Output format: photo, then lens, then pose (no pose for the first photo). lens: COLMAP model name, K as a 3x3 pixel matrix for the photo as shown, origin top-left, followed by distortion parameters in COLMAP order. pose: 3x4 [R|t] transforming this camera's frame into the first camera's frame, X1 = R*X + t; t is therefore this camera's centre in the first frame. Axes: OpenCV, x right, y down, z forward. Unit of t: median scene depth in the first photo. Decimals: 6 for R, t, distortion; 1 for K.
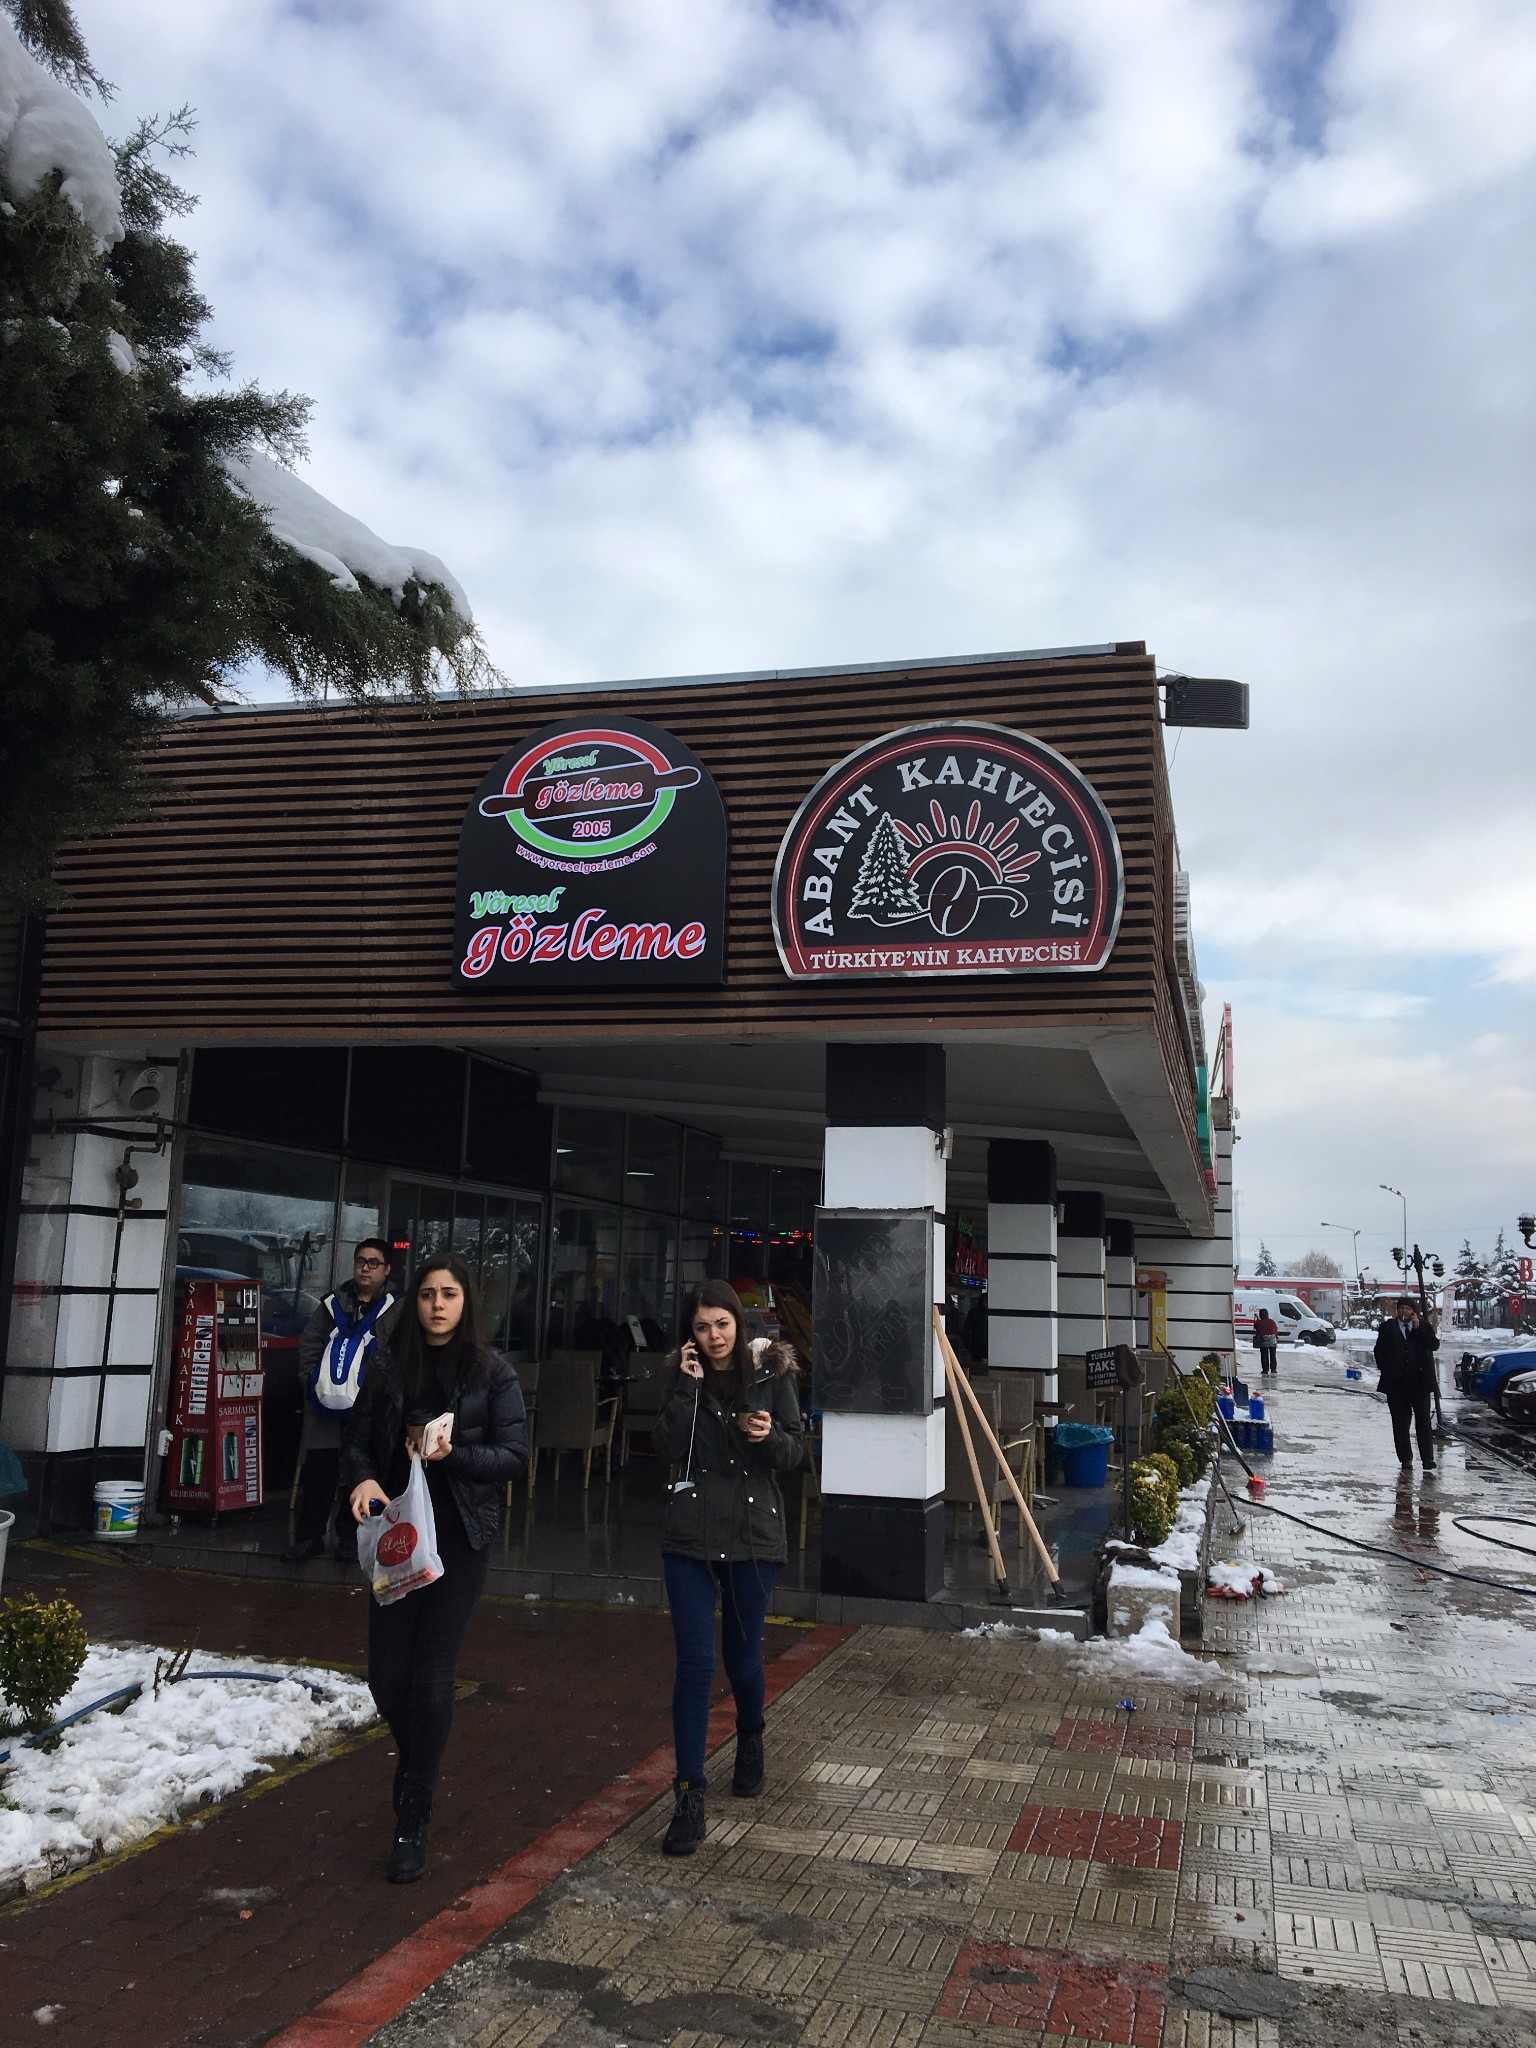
lens RADIAL K [[1759.0, 0, 768.0], [0, 1759.0, 1024.0], [0, 0, 1]] dist [0.133752, -0.248257]
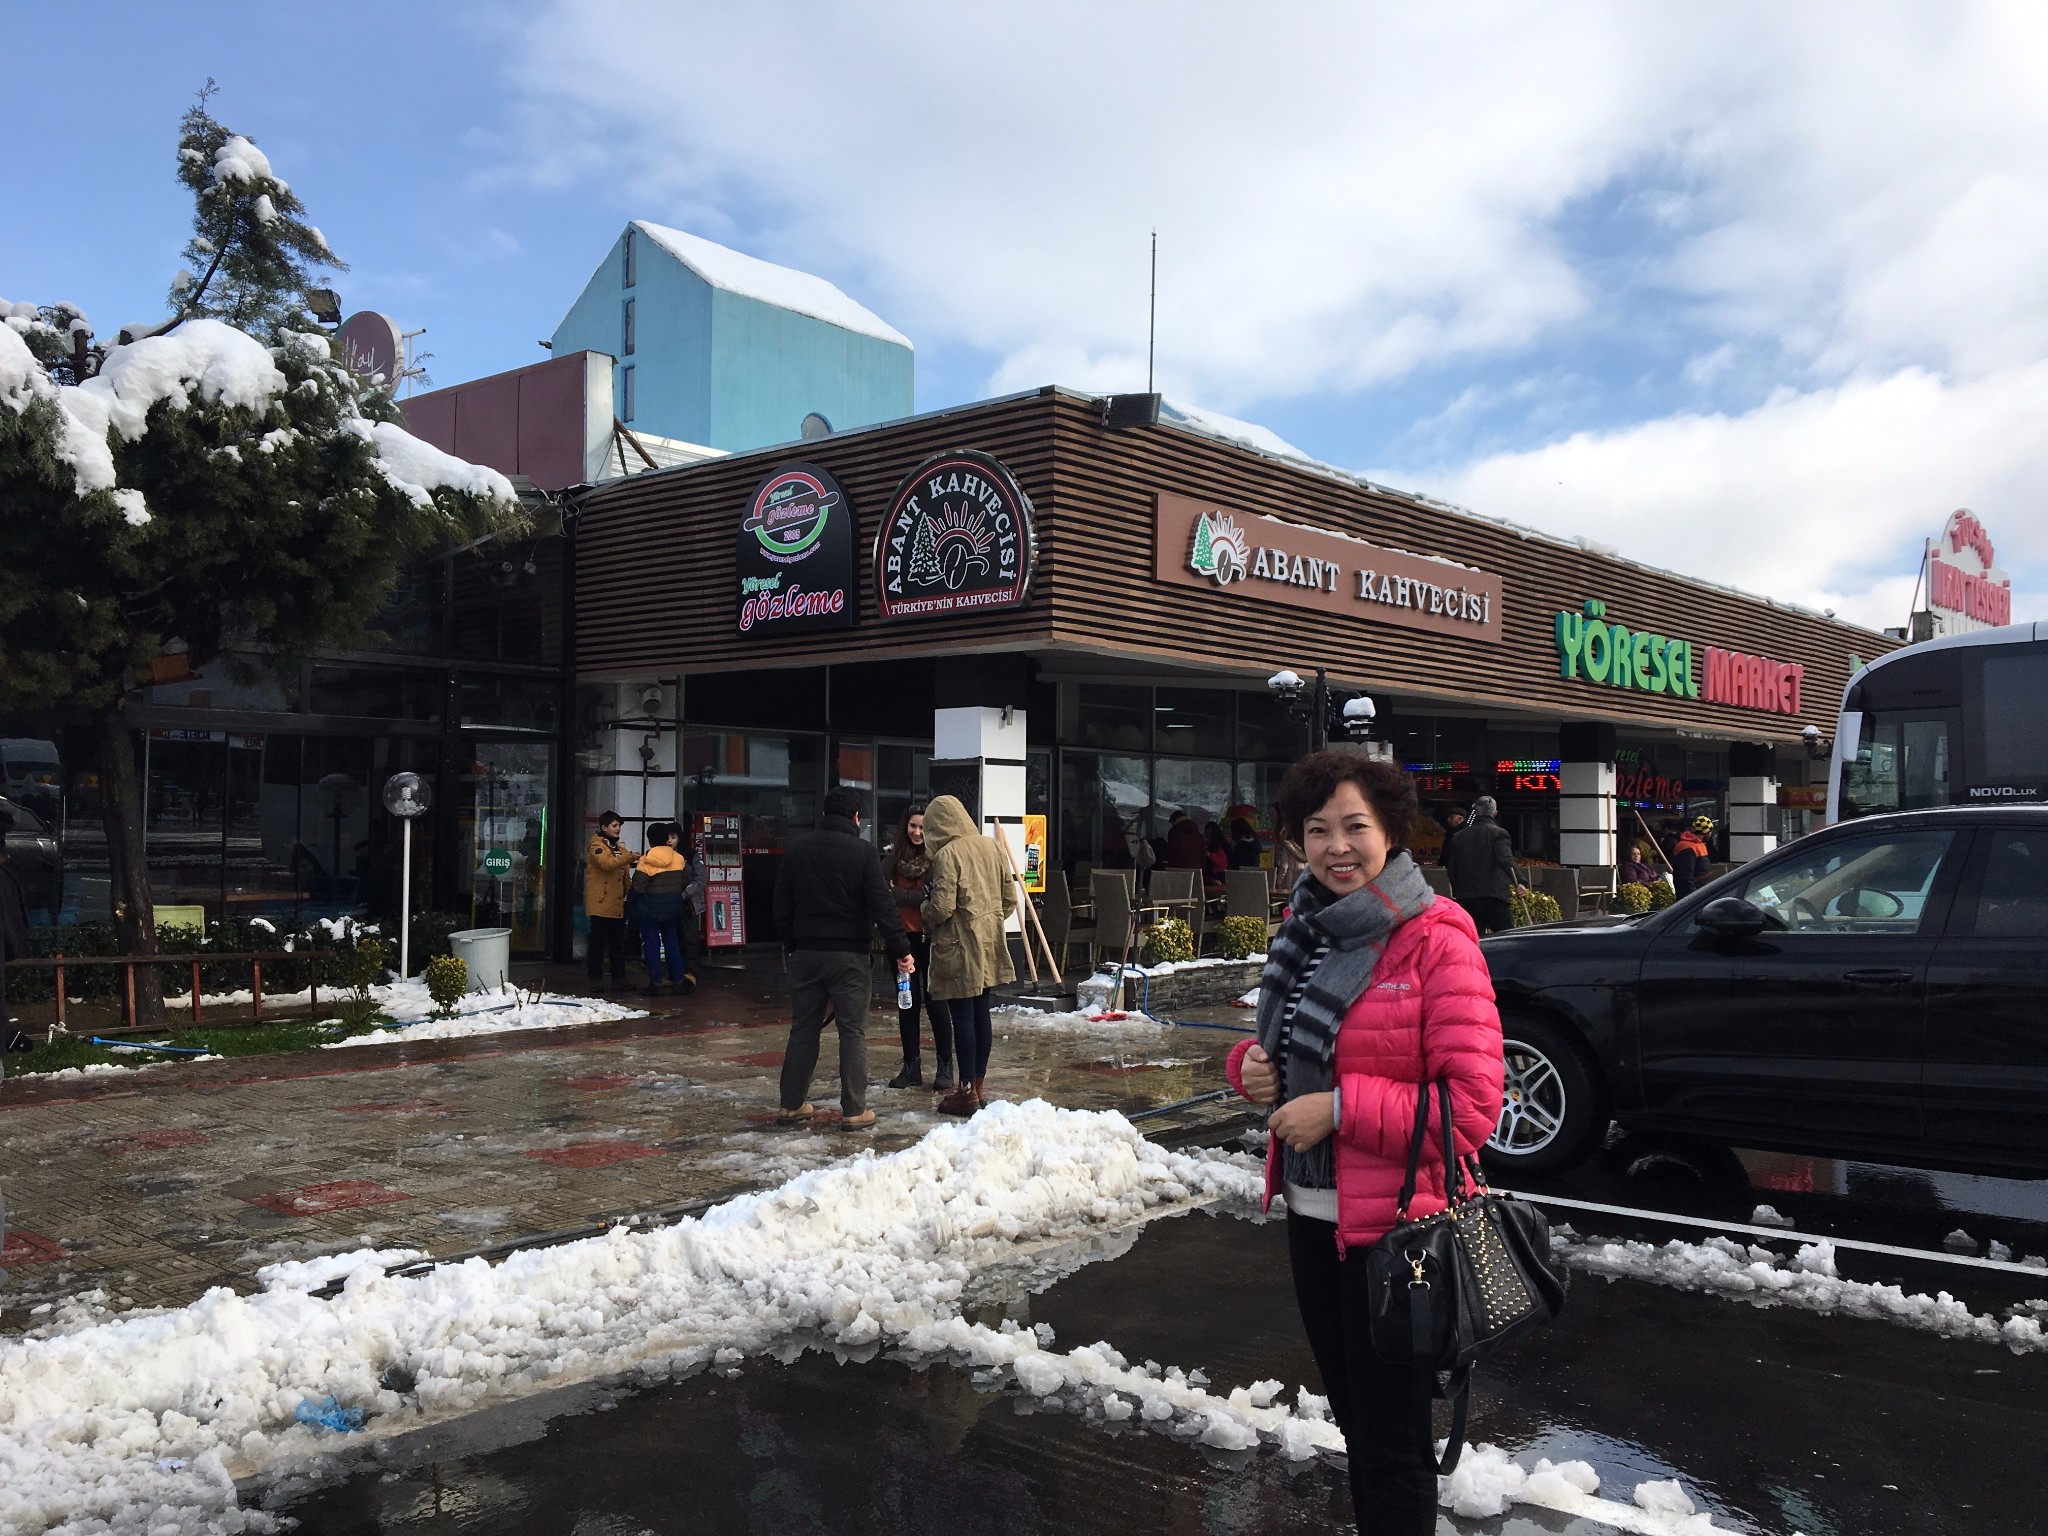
lens RADIAL K [[1759.0, 0, 1024.0], [0, 1759.0, 768.0], [0, 0, 1]] dist [0.133752, -0.248257]
pose [[0.893499, -0.035400, -0.447669, 0.826383], [0.087372, 0.991542, 0.095977, -0.035058], [0.440484, -0.124869, 0.889034, -0.394365]]
